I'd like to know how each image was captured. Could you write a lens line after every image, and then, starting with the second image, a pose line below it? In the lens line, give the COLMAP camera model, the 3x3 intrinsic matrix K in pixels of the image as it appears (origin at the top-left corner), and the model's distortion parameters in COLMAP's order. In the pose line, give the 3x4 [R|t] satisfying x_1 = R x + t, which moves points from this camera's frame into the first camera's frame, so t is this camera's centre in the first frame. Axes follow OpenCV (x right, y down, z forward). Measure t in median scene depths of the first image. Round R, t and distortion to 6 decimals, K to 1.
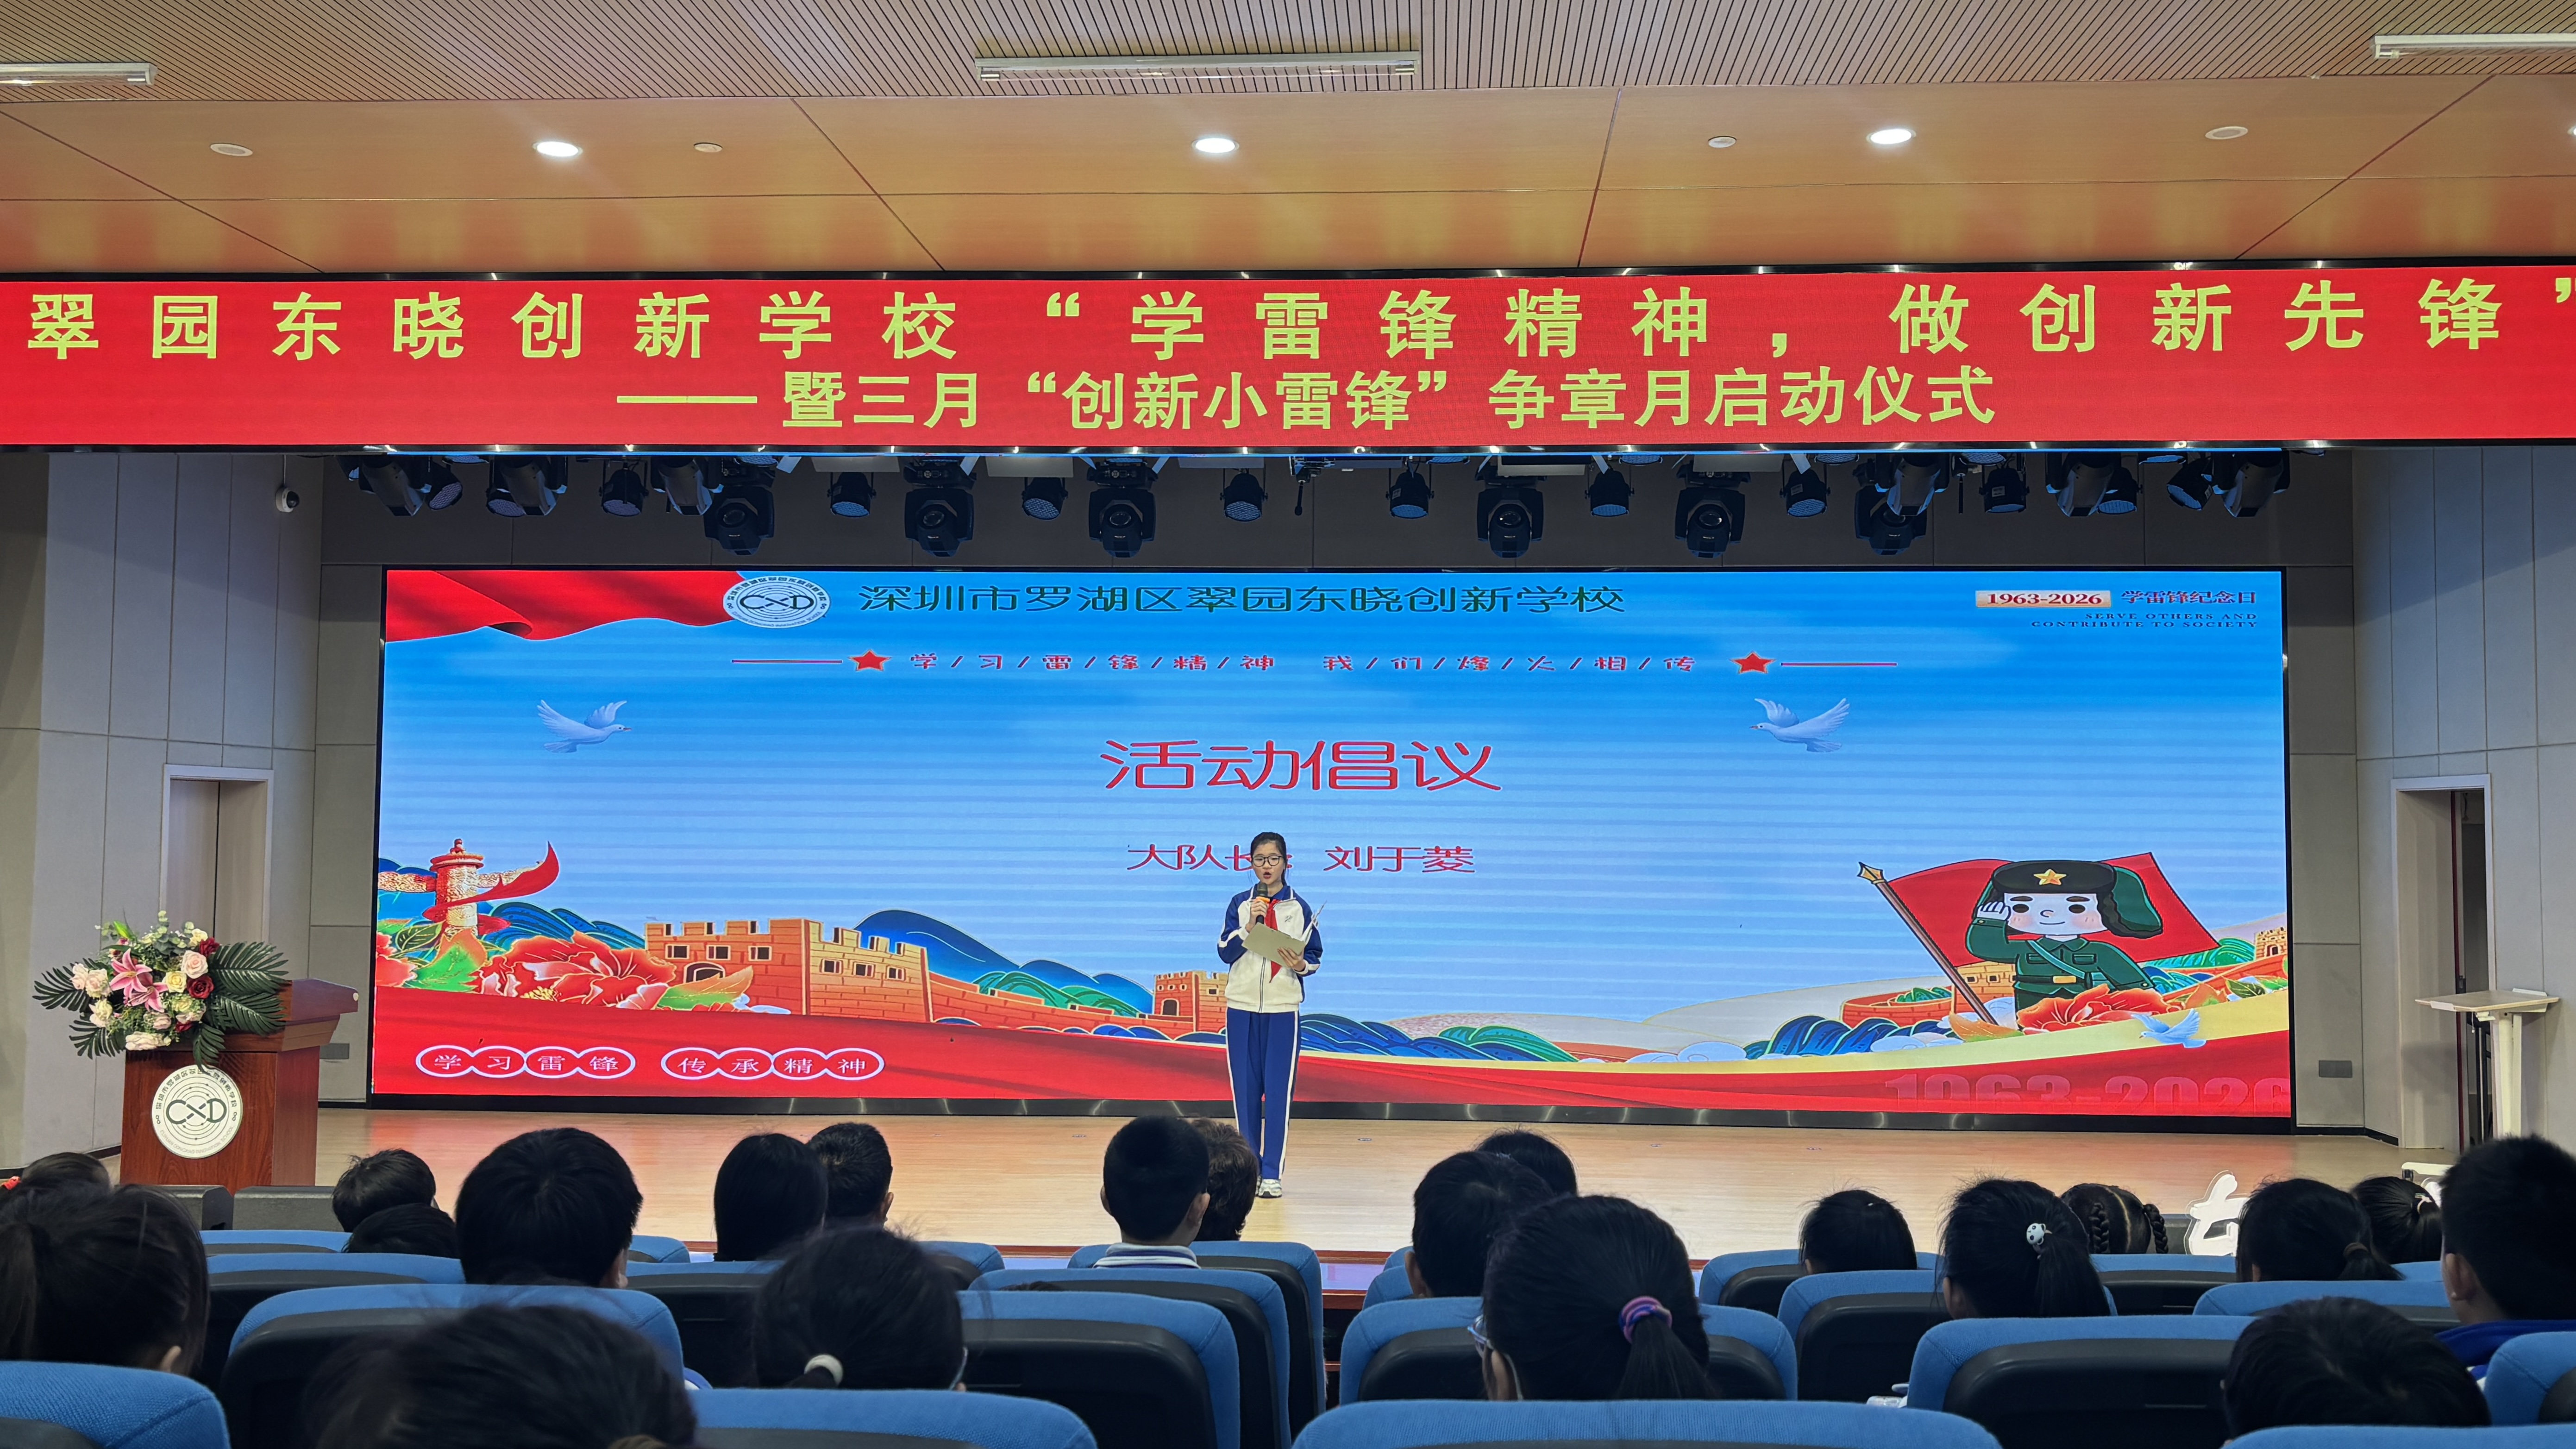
lens RADIAL K [[2206.2, 0, 1366.3], [0, 2206.2, 705.6], [0, 0, 1]] dist [0.046039, -0.031297]
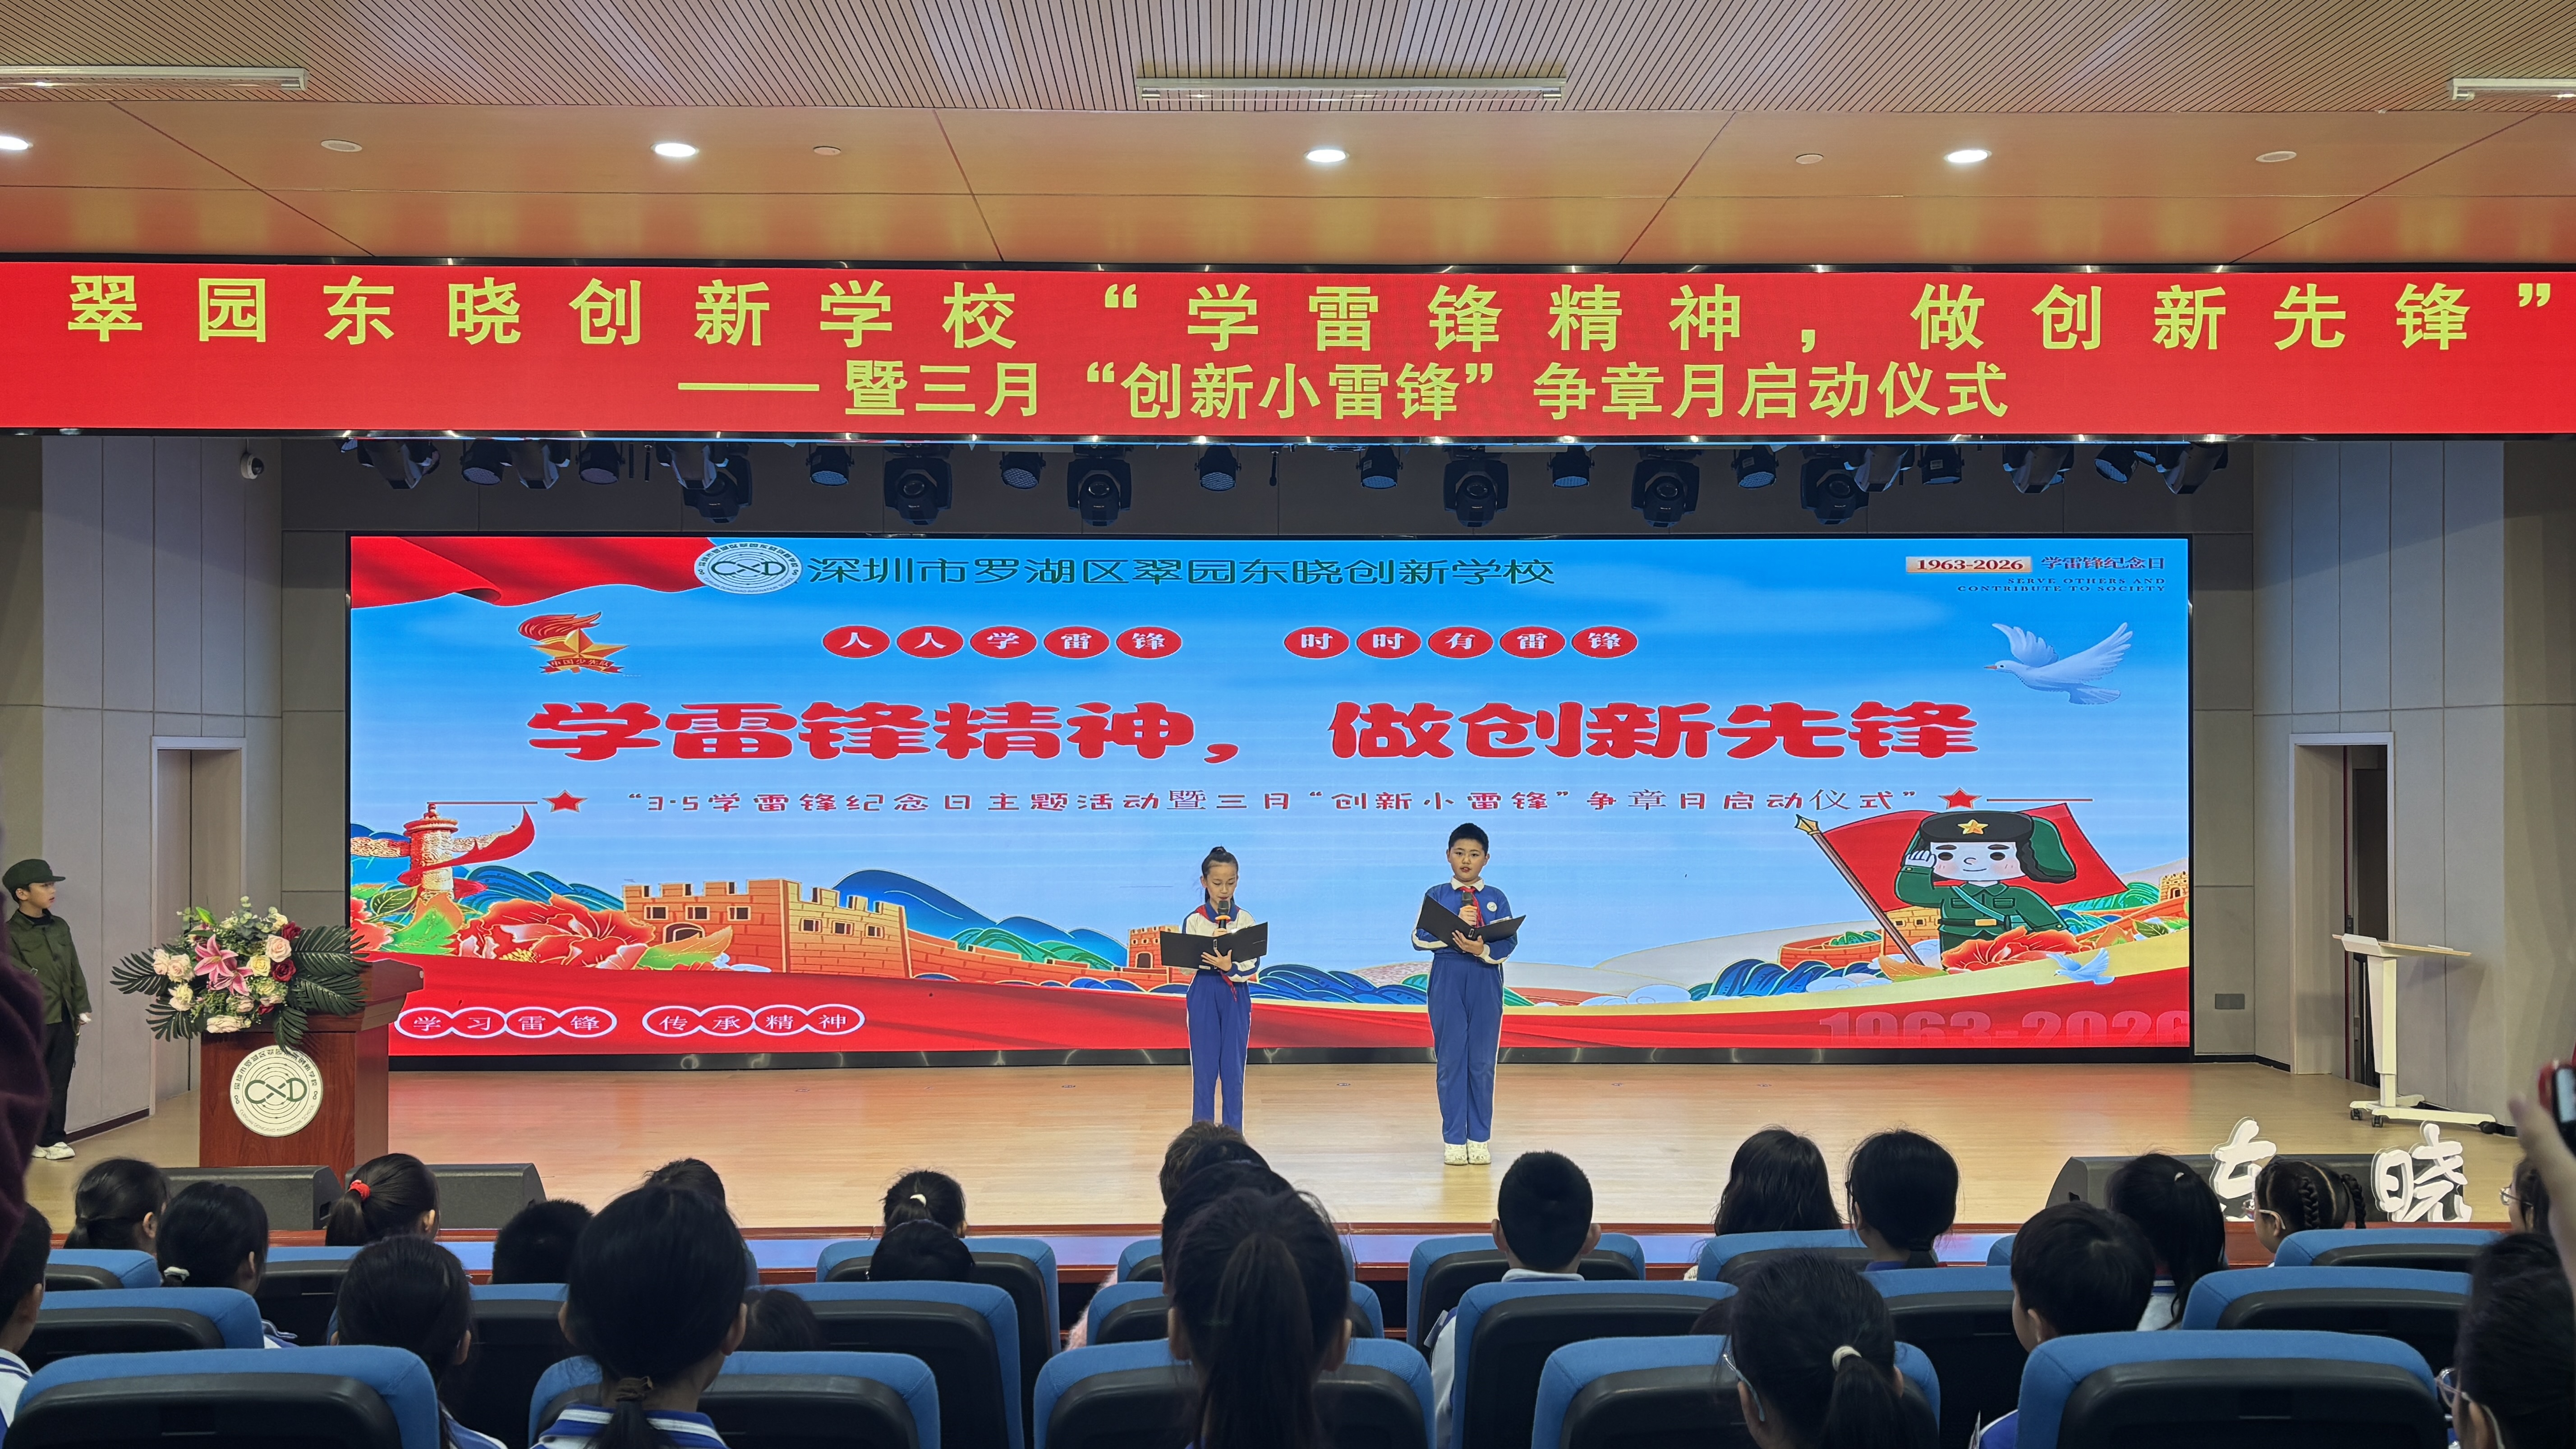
lens RADIAL K [[2166.0, 0, 1285.5], [0, 2166.0, 734.2], [0, 0, 1]] dist [0.053151, -0.039782]
pose [[0.996996, -0.007133, 0.077120, -0.101622], [0.003285, 0.998749, 0.049906, -0.020474], [-0.077379, -0.049502, 0.995772, -0.014666]]
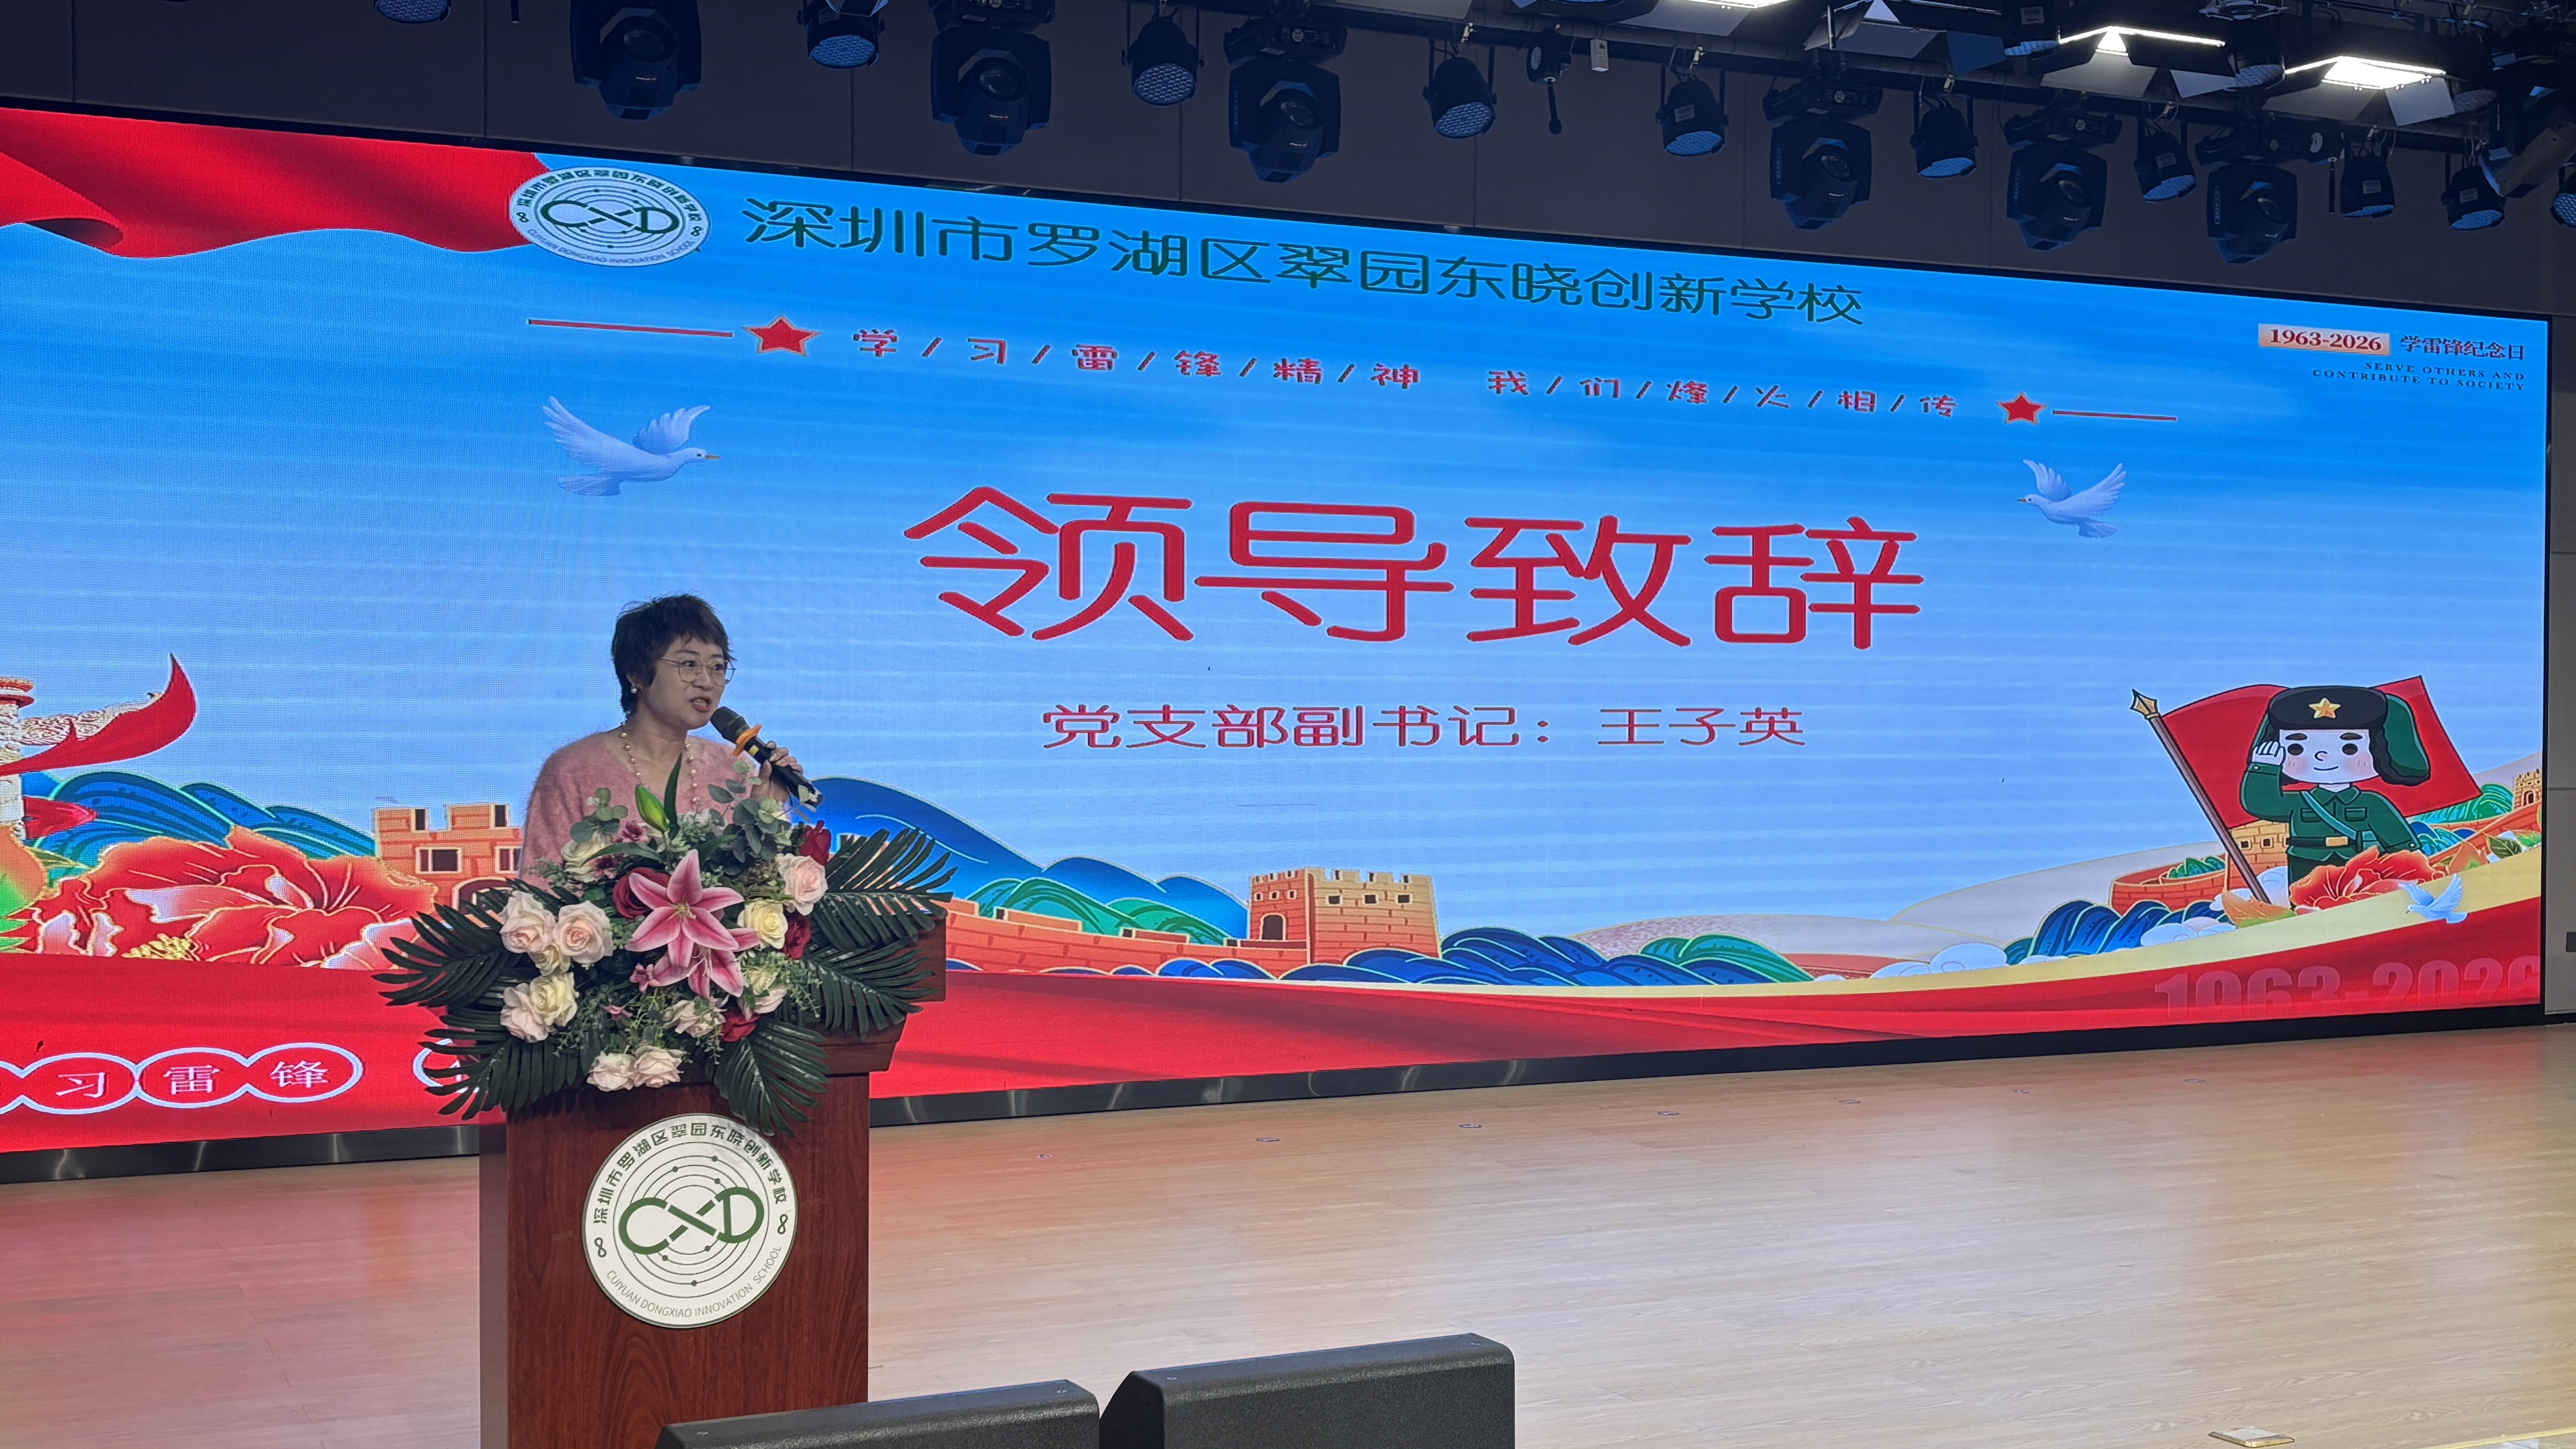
lens RADIAL K [[2834.6, 0, 1293.8], [0, 2834.6, 736.1], [0, 0, 1]] dist [0.016031, 0.000000]
pose [[0.882750, -0.009348, 0.469751, -0.462107], [-0.025483, 0.997378, 0.067735, 0.029827], [-0.469152, -0.071764, 0.880197, 0.306982]]
